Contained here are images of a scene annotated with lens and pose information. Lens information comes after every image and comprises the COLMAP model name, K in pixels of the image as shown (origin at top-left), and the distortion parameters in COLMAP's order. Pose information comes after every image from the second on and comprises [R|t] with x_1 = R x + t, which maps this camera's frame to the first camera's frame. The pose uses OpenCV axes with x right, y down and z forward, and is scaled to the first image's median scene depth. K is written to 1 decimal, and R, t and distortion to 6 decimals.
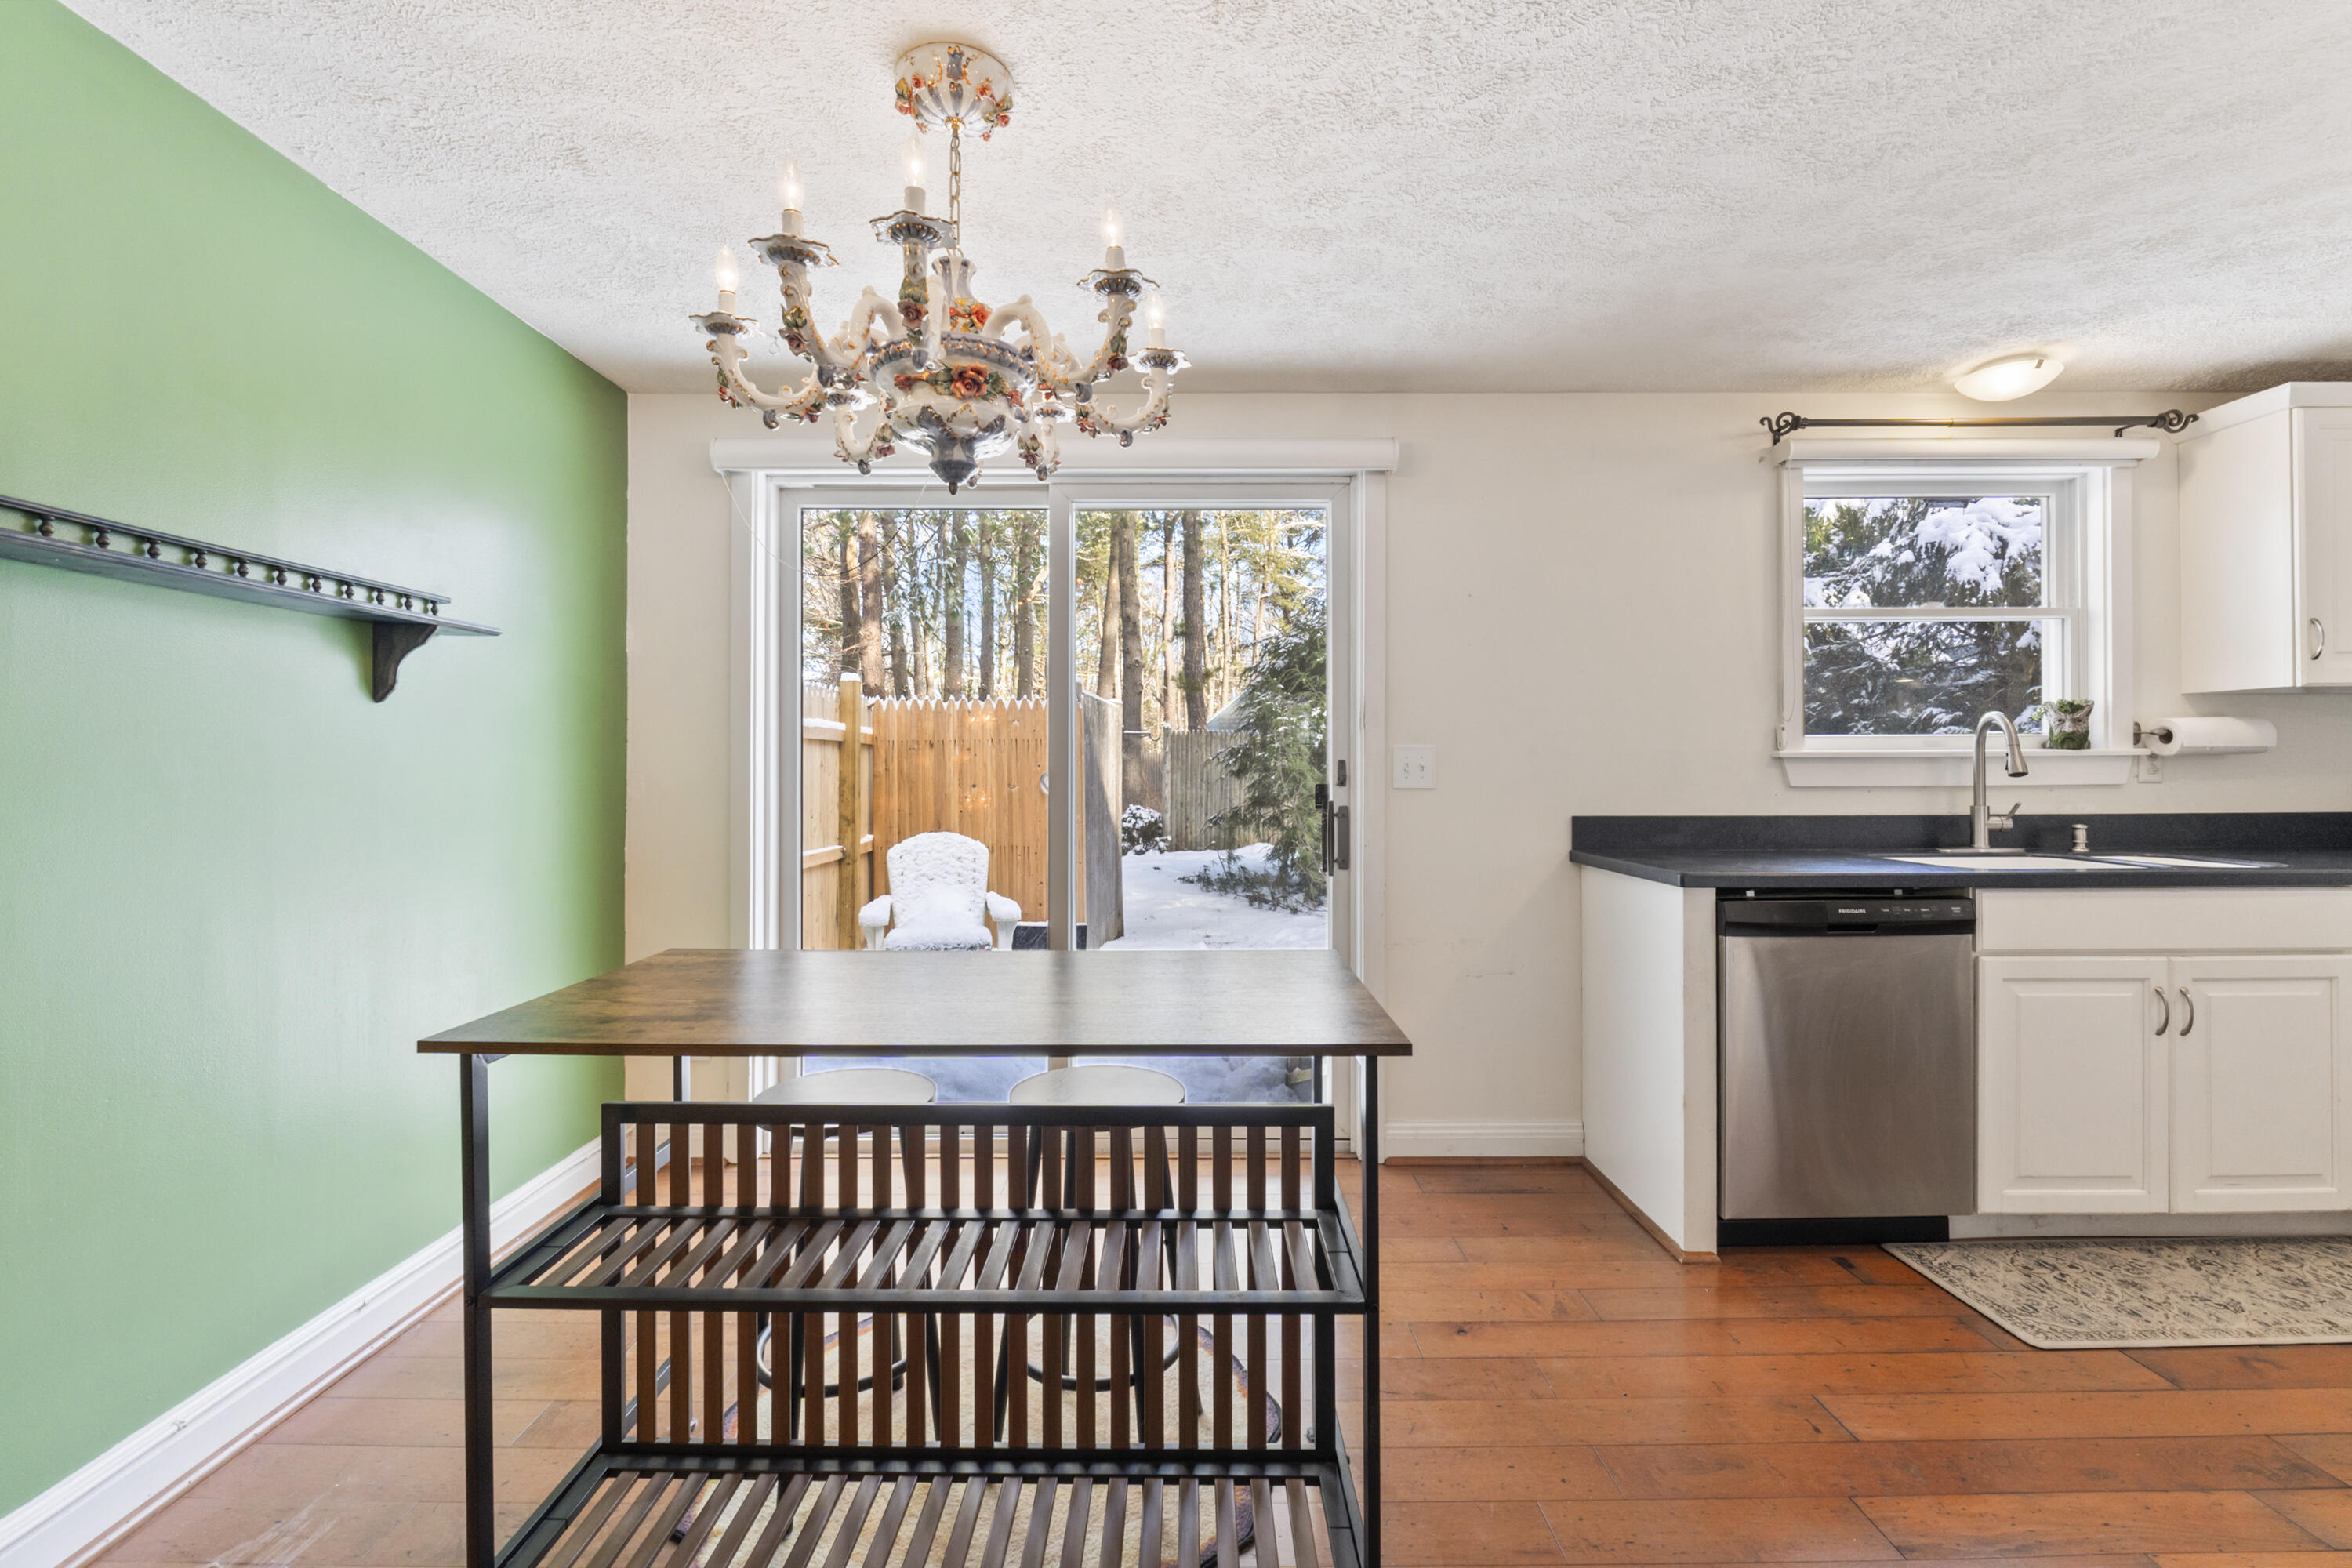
lens RADIAL K [[1026.4, 0, 1176.7], [0, 1026.4, 761.1], [0, 0, 1]] dist [-0.001717, 0.000246]
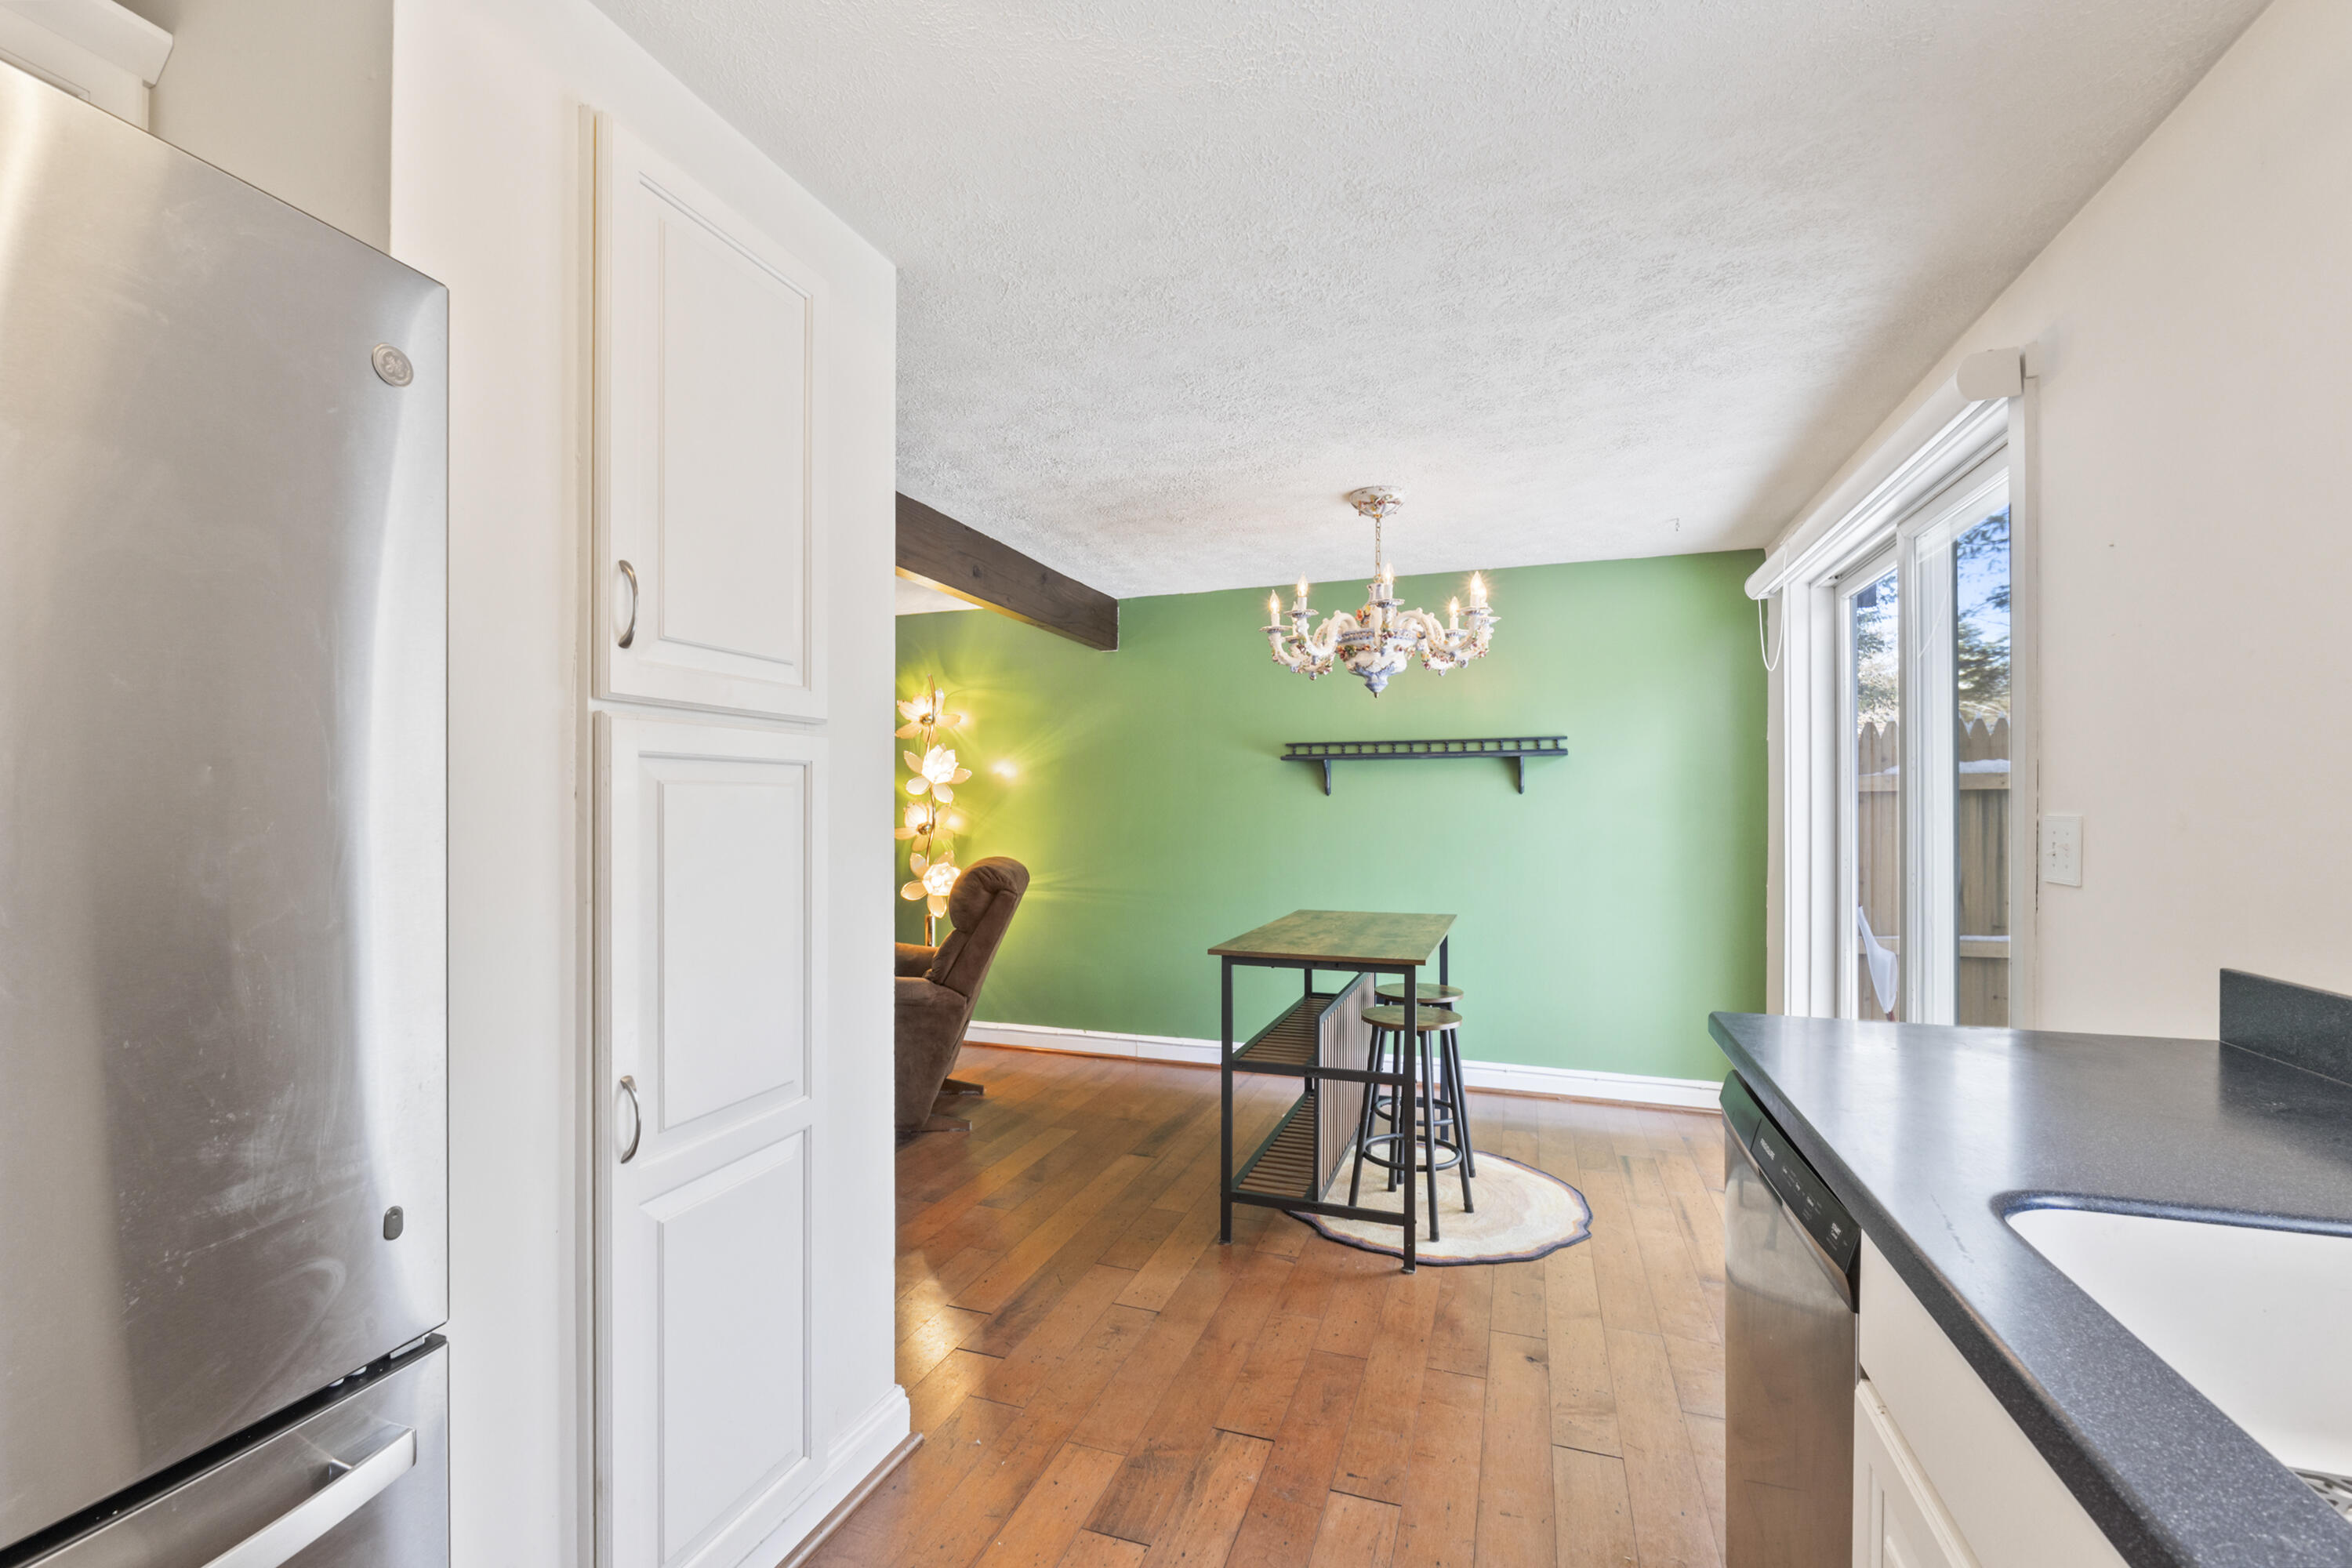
lens RADIAL K [[1012.2, 0, 1158.0], [0, 1012.2, 807.9], [0, 0, 1]] dist [0.000625, -0.000194]
pose [[-0.354838, 0.003828, -0.934920, 1.024116], [0.010135, 0.999949, 0.000247, -0.025094], [0.934873, -0.009388, -0.354859, 0.734704]]
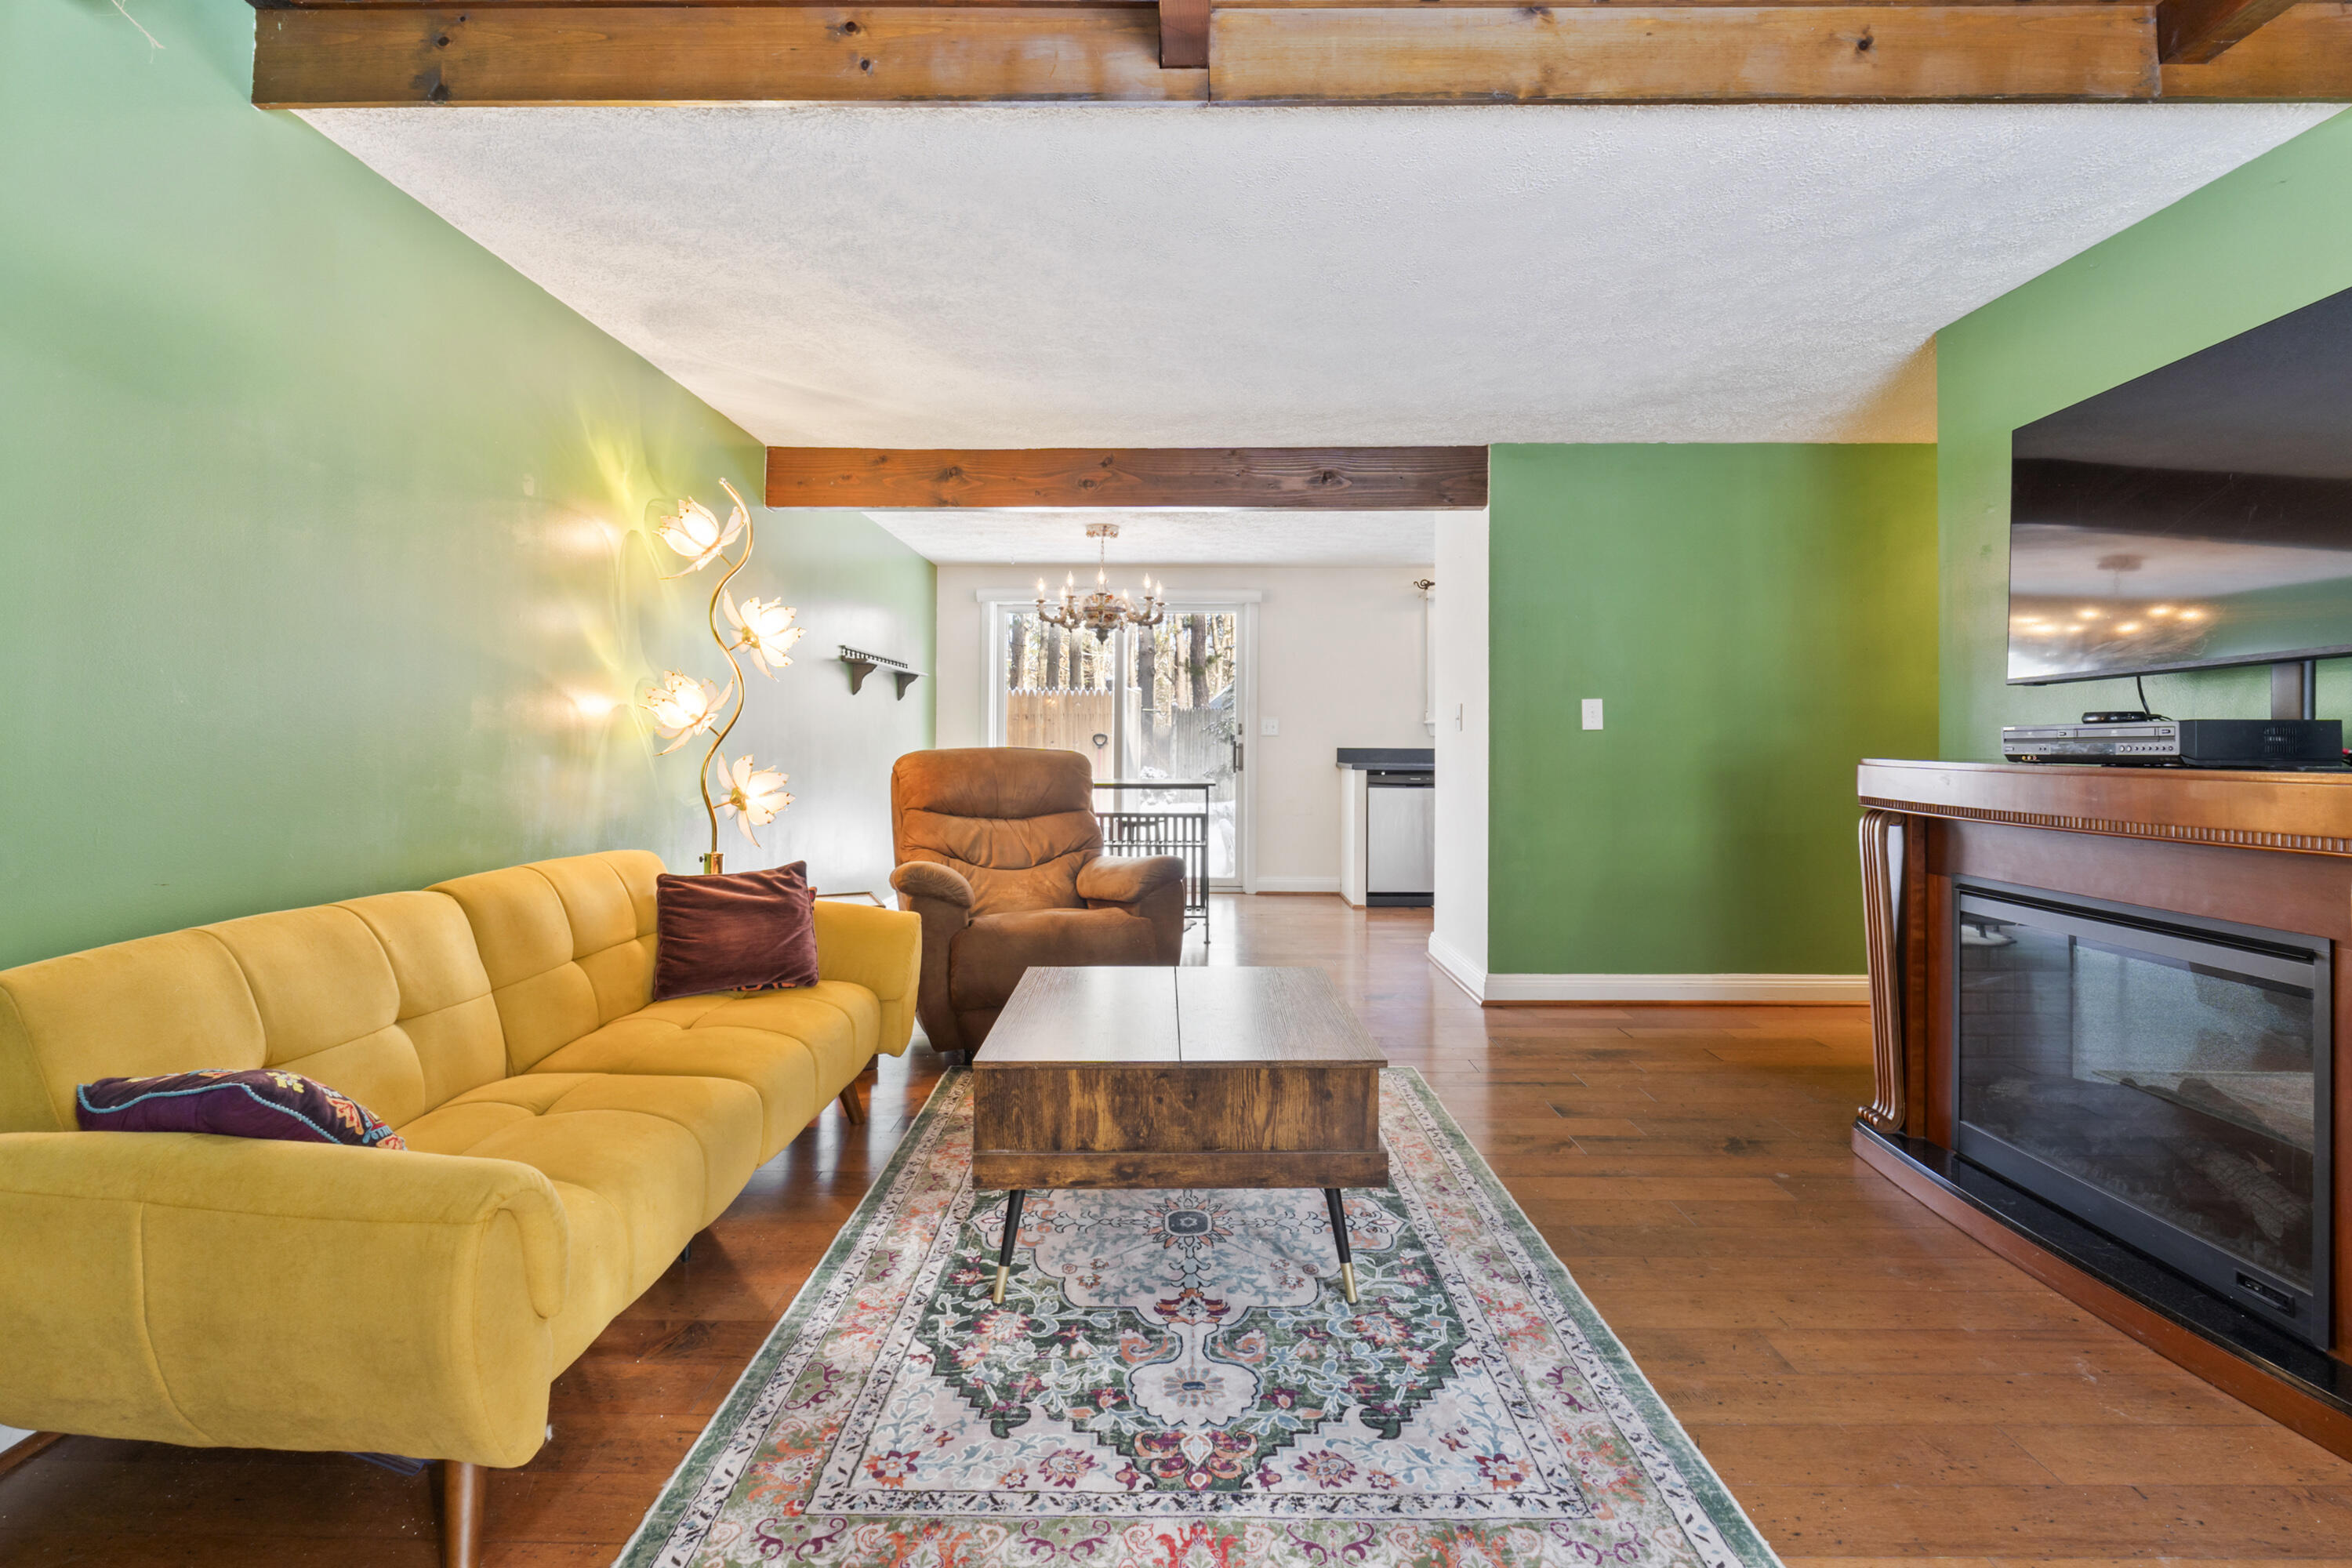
lens RADIAL K [[1008.0, 0, 1167.3], [0, 1008.0, 792.7], [0, 0, 1]] dist [-0.003525, -0.000797]
pose [[0.999765, 0.004752, -0.021134, 0.044332], [-0.003574, 0.998456, 0.055425, 0.030782], [0.021365, -0.055336, 0.998239, -1.306114]]
